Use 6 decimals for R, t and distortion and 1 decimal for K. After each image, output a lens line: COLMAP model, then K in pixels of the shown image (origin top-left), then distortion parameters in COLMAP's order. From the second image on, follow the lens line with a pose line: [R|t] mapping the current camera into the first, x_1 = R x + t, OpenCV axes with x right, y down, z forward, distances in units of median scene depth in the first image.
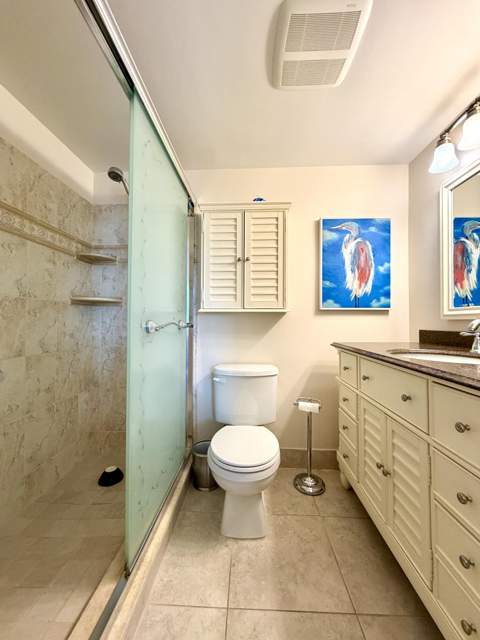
lens RADIAL K [[255.8, 0, 239.2], [0, 255.8, 317.8], [0, 0, 1]] dist [-0.000704, 0.000507]
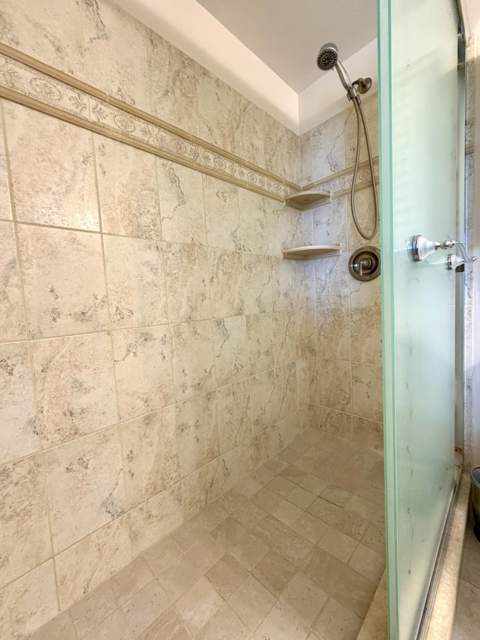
lens RADIAL K [[255.8, 0, 239.2], [0, 255.8, 317.8], [0, 0, 1]] dist [-0.000704, 0.000507]
pose [[0.727930, 0.003511, -0.685643, -0.179474], [0.068421, 0.994624, 0.077734, 0.073408], [0.682230, -0.103497, 0.723776, 0.261521]]
